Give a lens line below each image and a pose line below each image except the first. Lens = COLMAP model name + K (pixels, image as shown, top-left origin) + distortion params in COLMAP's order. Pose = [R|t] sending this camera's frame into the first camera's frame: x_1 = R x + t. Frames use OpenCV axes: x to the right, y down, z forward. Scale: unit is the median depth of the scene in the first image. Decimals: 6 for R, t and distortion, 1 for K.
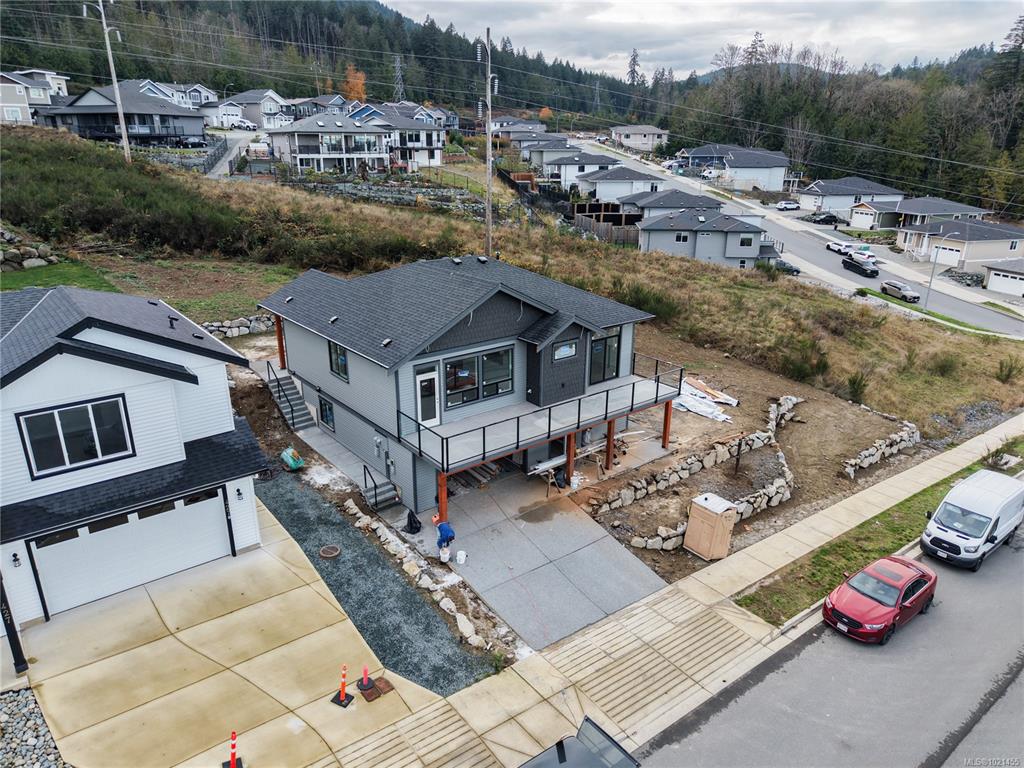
lens RADIAL K [[691.1, 0, 512.4], [0, 691.1, 377.6], [0, 0, 1]] dist [0.005813, -0.004494]
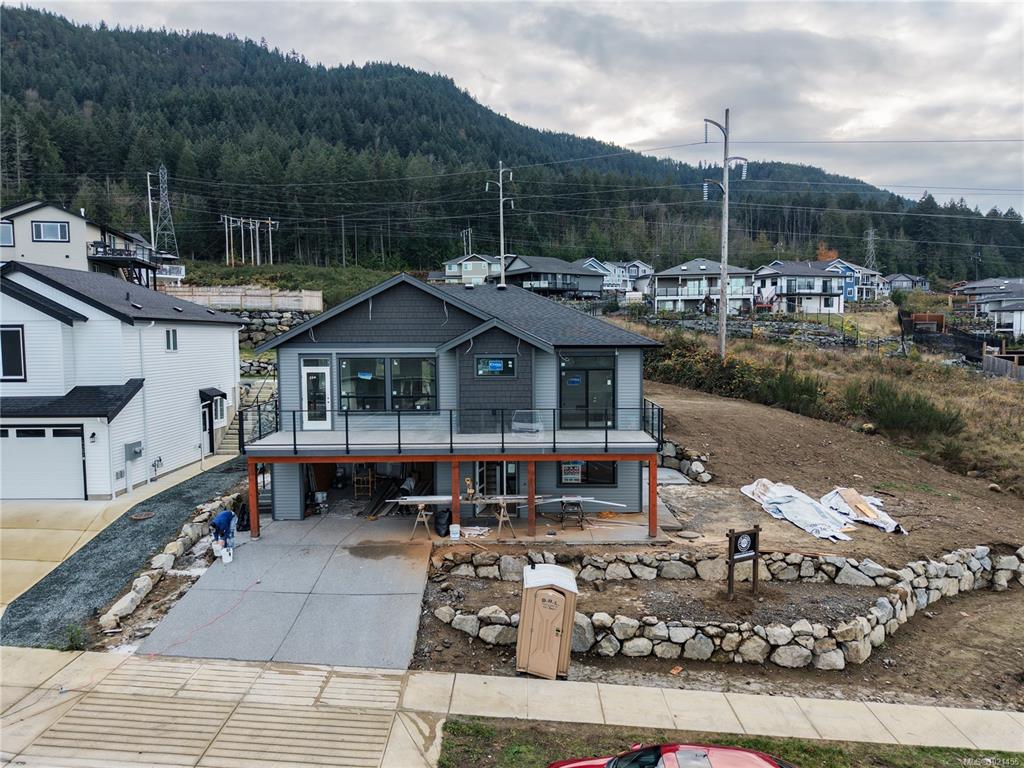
lens RADIAL K [[691.1, 0, 512.4], [0, 691.1, 377.6], [0, 0, 1]] dist [0.005813, -0.004494]
pose [[0.772238, 0.025703, -0.634813, 0.653352], [-0.193763, 0.961107, -0.196795, 0.137082], [0.605066, 0.274976, 0.747184, 0.473566]]
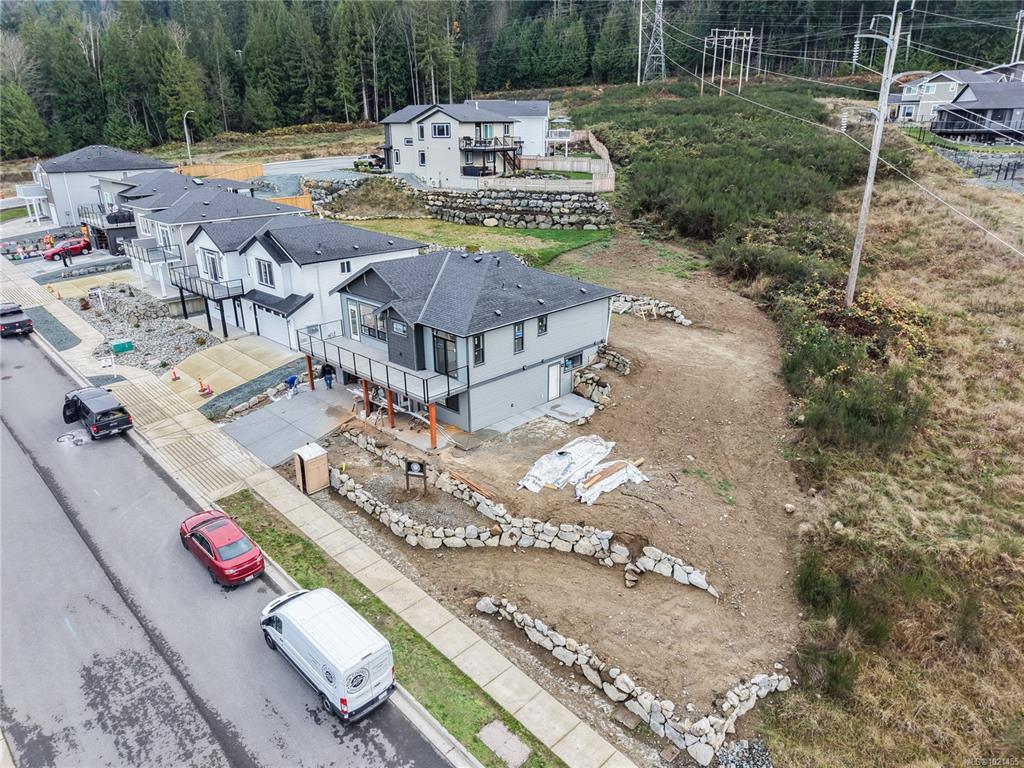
lens RADIAL K [[691.1, 0, 512.4], [0, 691.1, 377.6], [0, 0, 1]] dist [0.005813, -0.004494]
pose [[0.110841, 0.334457, -0.935870, 1.524704], [-0.315938, 0.904682, 0.285892, -0.445193], [0.942283, 0.263988, 0.205943, 1.057841]]
